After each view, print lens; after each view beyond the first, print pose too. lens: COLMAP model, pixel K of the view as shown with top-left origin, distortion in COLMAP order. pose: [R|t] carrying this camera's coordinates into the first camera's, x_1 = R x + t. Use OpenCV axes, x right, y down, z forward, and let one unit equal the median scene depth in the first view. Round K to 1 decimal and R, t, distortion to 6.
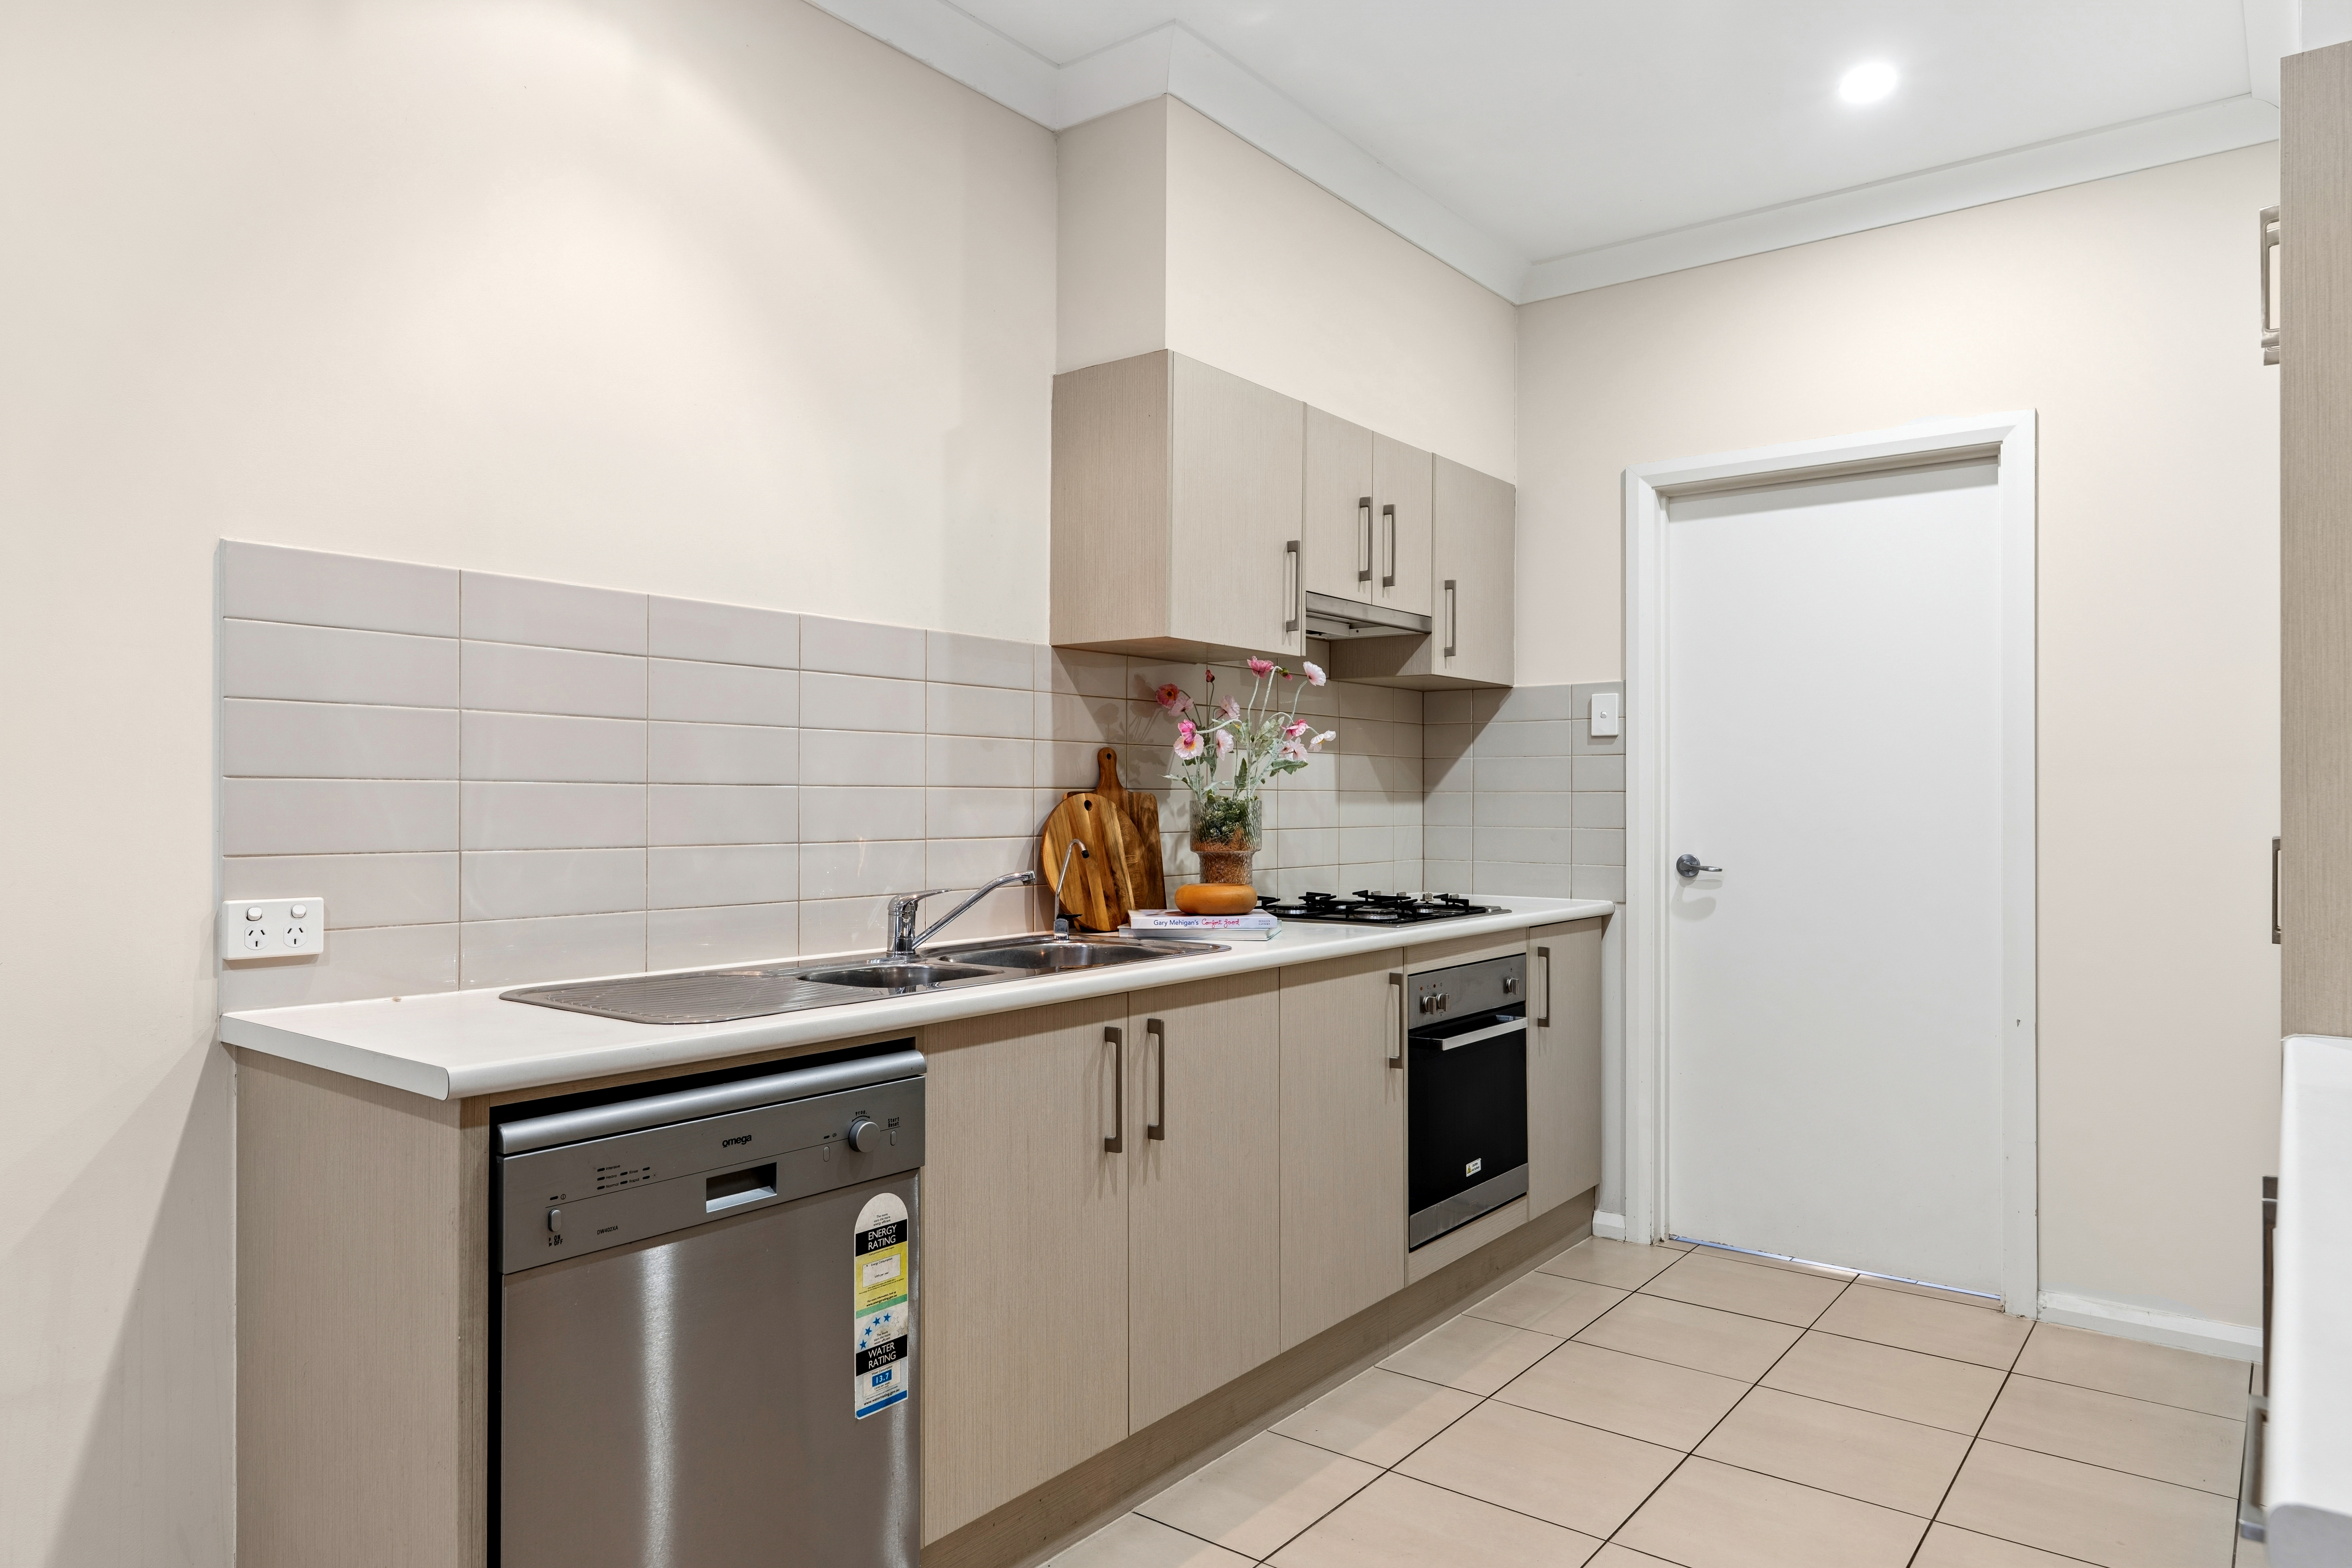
lens RADIAL K [[1434.0, 0, 1200.5], [0, 1434.0, 789.2], [0, 0, 1]] dist [-0.001107, -0.002077]
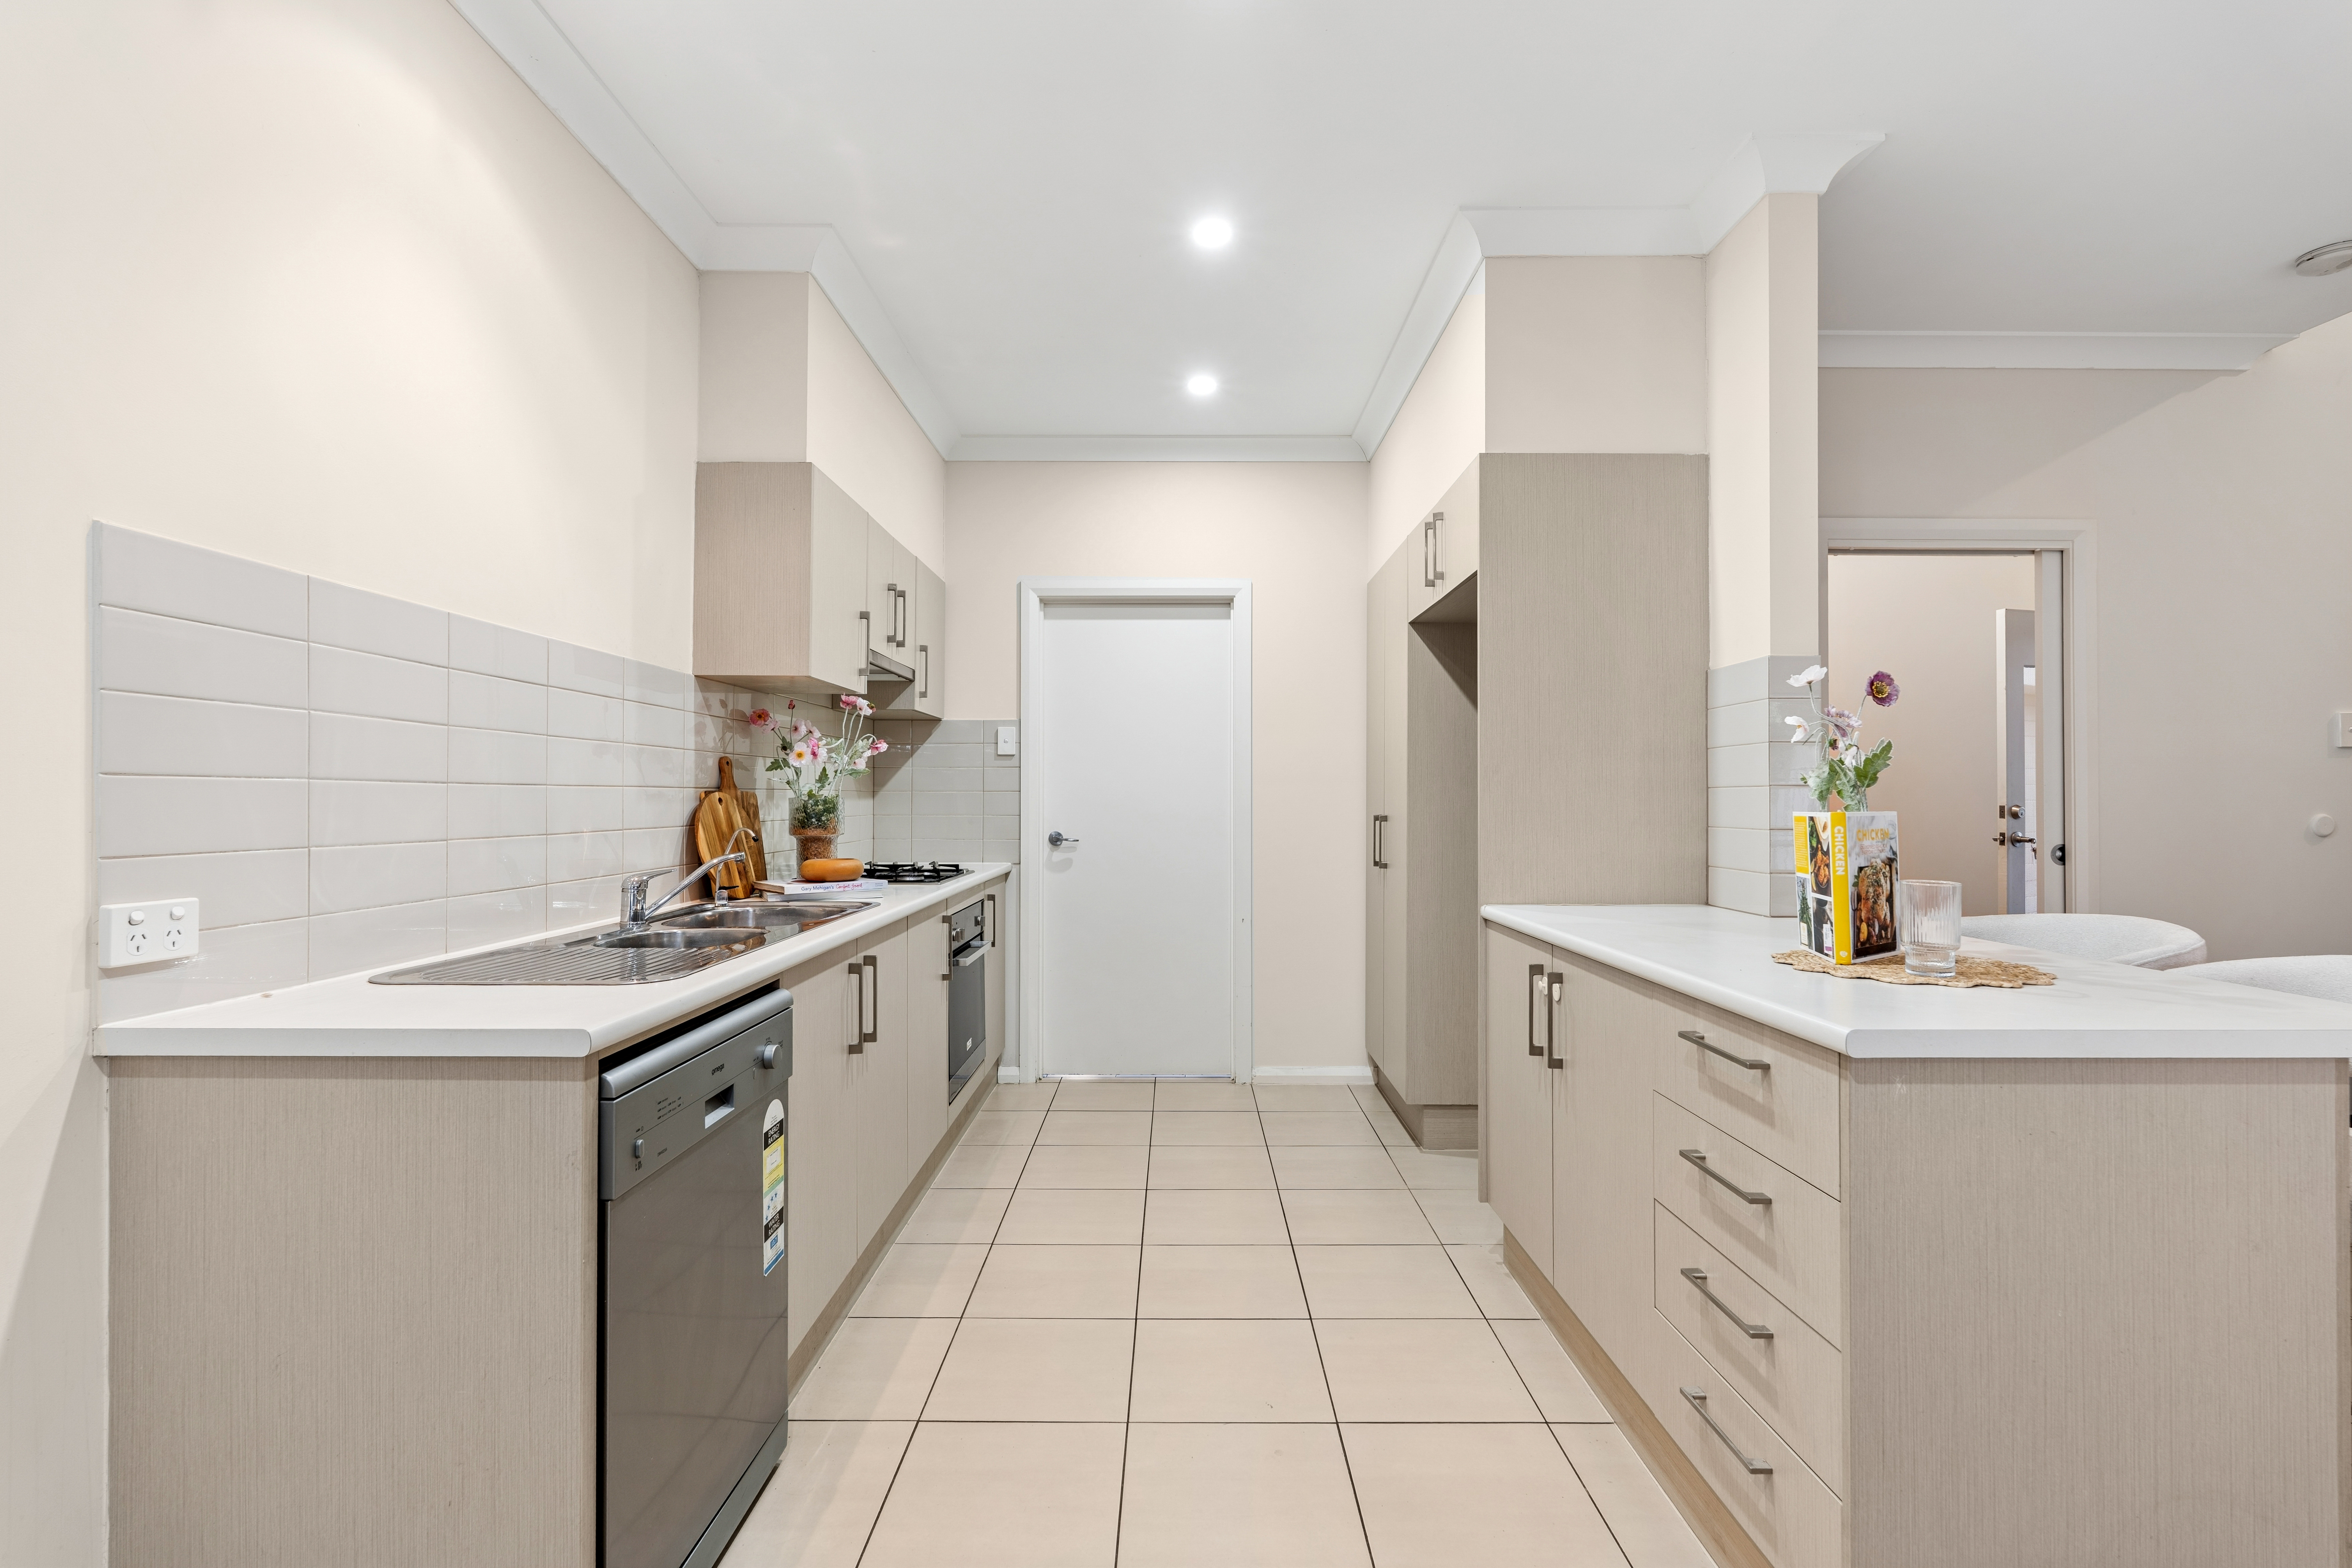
lens RADIAL K [[1036.3, 0, 1160.9], [0, 1036.3, 786.4], [0, 0, 1]] dist [-0.008384, 0.000687]
pose [[0.798308, 0.004771, 0.602230, -0.341291], [-0.003340, 0.999988, -0.003495, -0.000245], [-0.602240, 0.000779, 0.798315, 0.026527]]
